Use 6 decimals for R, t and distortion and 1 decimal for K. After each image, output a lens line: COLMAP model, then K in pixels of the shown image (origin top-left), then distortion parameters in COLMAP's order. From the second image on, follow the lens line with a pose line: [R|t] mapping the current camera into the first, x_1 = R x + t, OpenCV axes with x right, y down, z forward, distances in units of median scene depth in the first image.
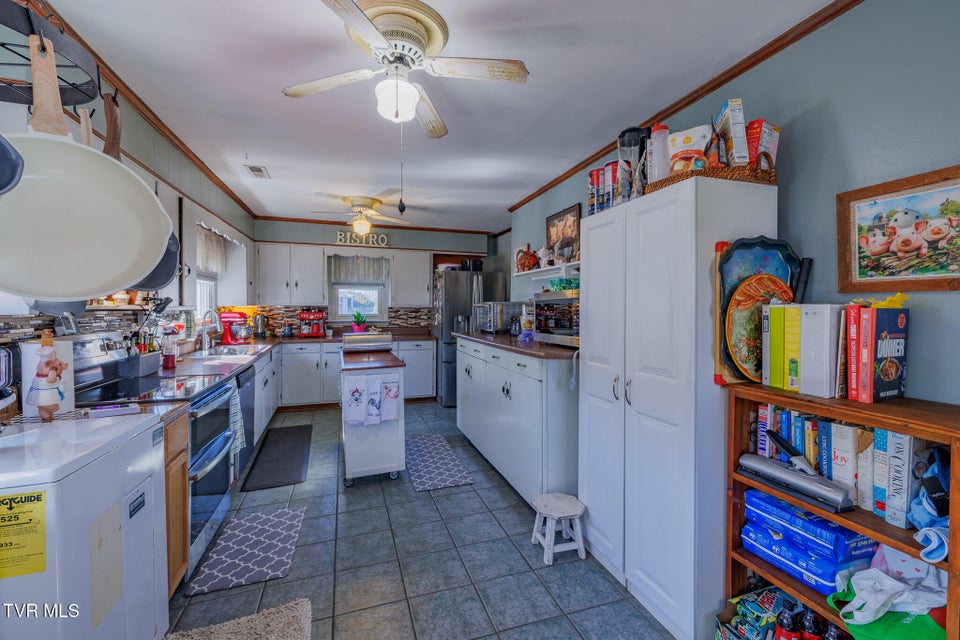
lens RADIAL K [[401.7, 0, 483.3], [0, 401.7, 313.0], [0, 0, 1]] dist [0.001027, -0.000677]
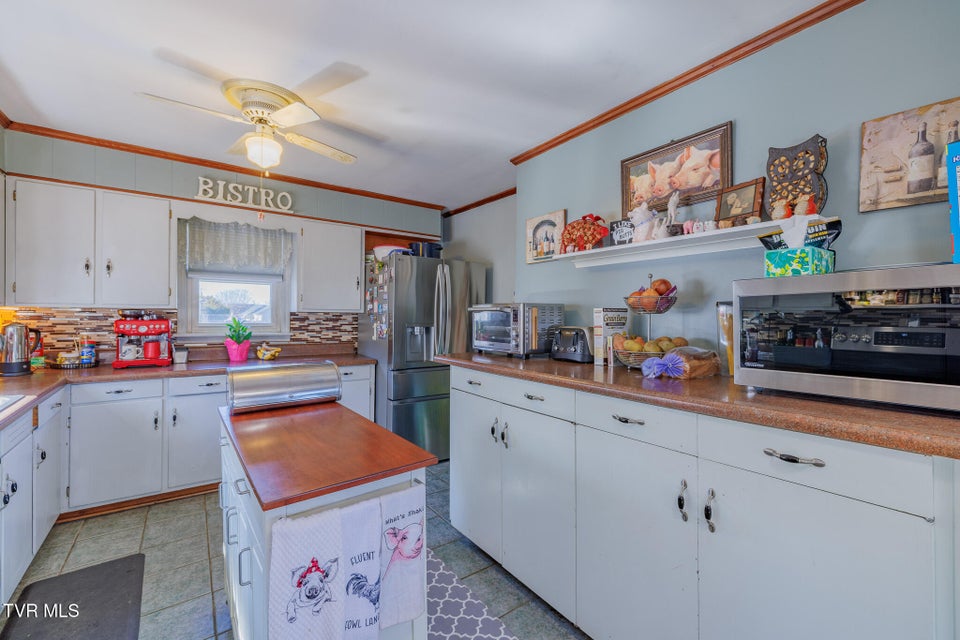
lens RADIAL K [[401.7, 0, 473.8], [0, 401.7, 318.0], [0, 0, 1]] dist [0.001027, -0.000677]
pose [[0.958792, 0.002679, 0.284096, -0.153626], [-0.000628, 0.999973, -0.007311, -0.001381], [-0.284107, 0.006831, 0.958768, 0.354148]]
